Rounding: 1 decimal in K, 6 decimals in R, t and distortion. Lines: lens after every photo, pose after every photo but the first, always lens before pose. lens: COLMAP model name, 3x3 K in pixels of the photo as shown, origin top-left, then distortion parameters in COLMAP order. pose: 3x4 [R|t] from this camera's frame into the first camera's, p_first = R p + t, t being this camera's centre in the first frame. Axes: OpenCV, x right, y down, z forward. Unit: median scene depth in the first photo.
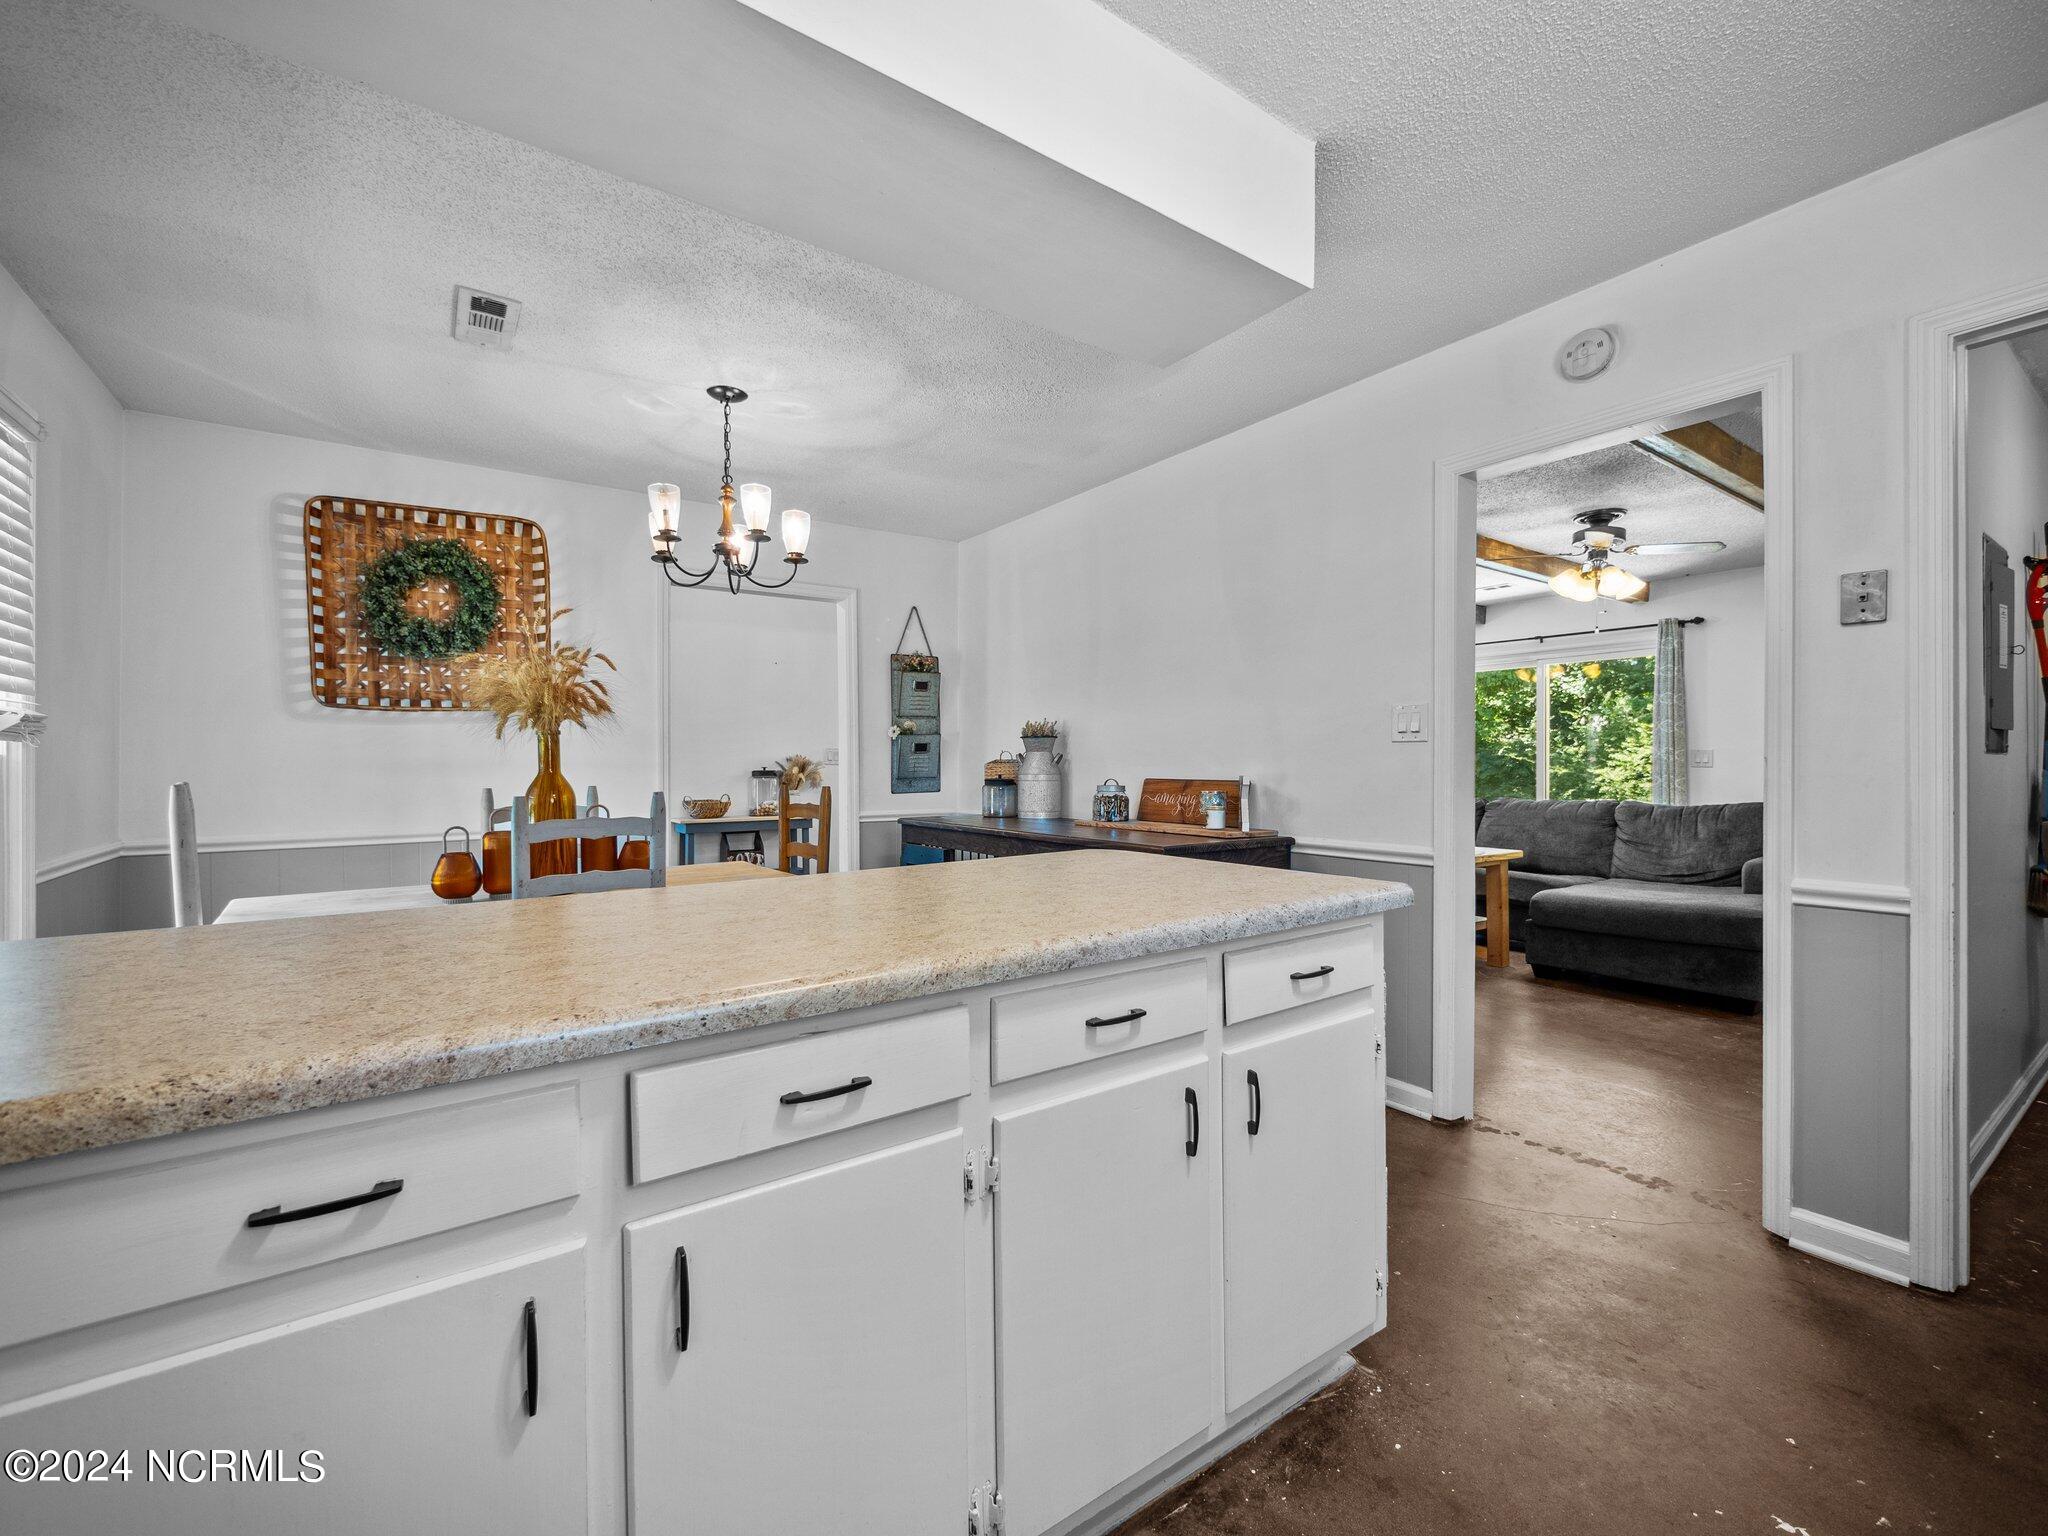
lens RADIAL K [[881.7, 0, 1024.6], [0, 881.7, 767.7], [0, 0, 1]] dist [-0.001297, 0.000052]
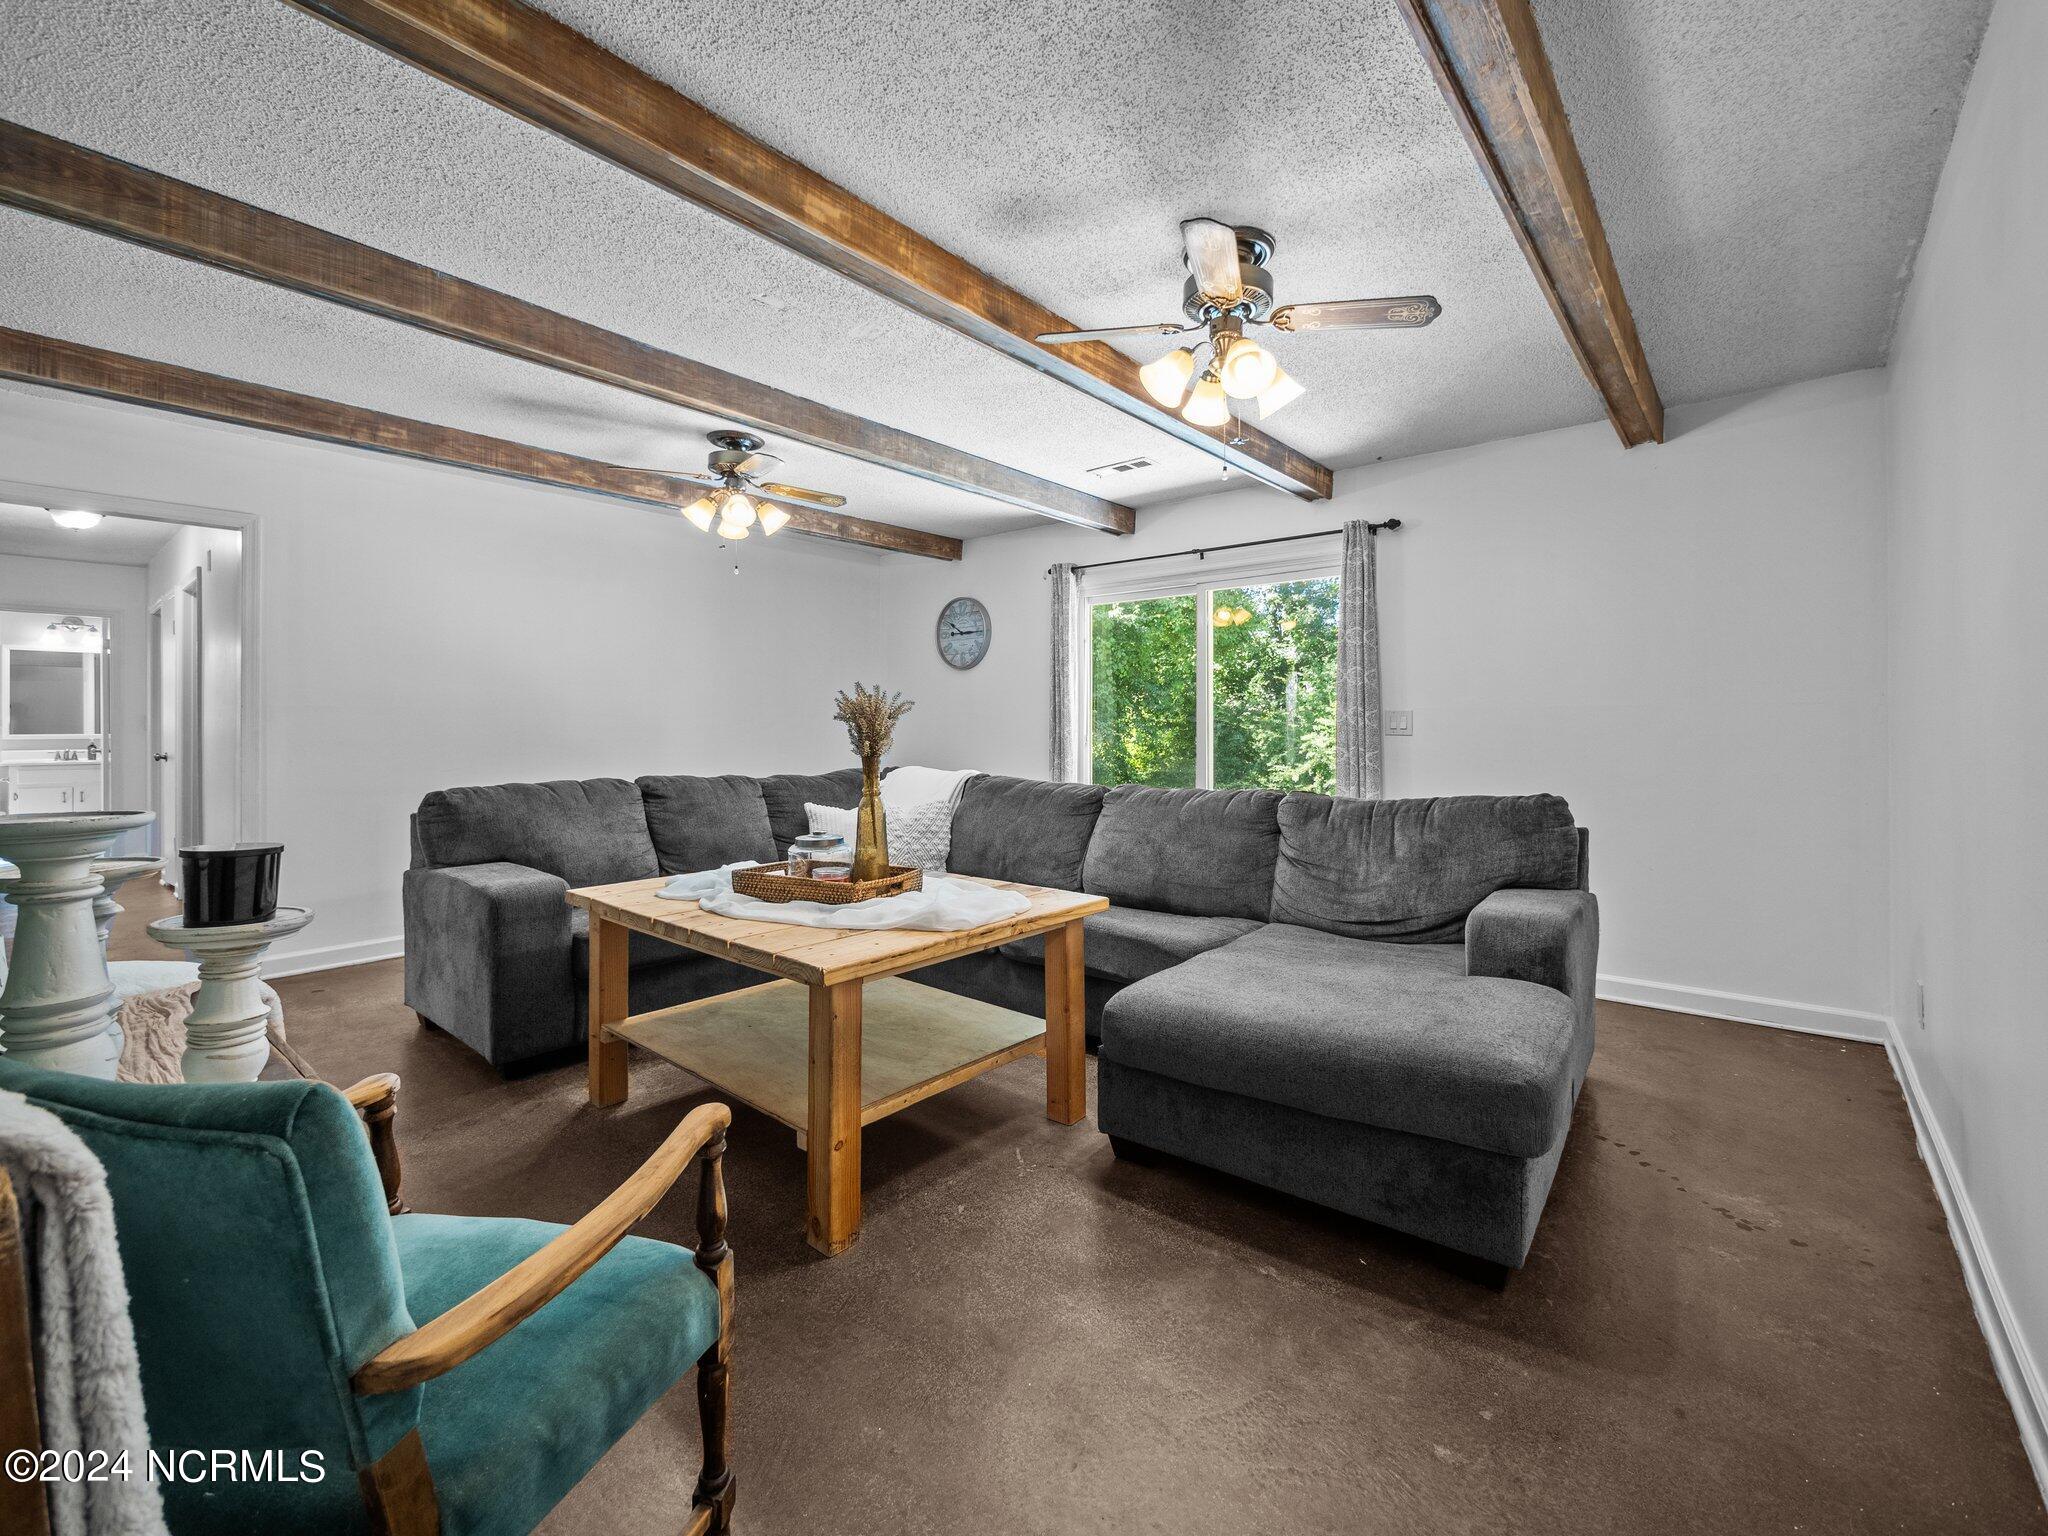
lens RADIAL K [[881.7, 0, 1015.8], [0, 881.7, 718.8], [0, 0, 1]] dist [-0.001297, 0.000052]
pose [[0.969204, 0.004425, 0.246221, 0.342201], [-0.001245, 0.999914, -0.013067, -0.005113], [-0.246258, 0.012358, 0.969126, 0.449737]]
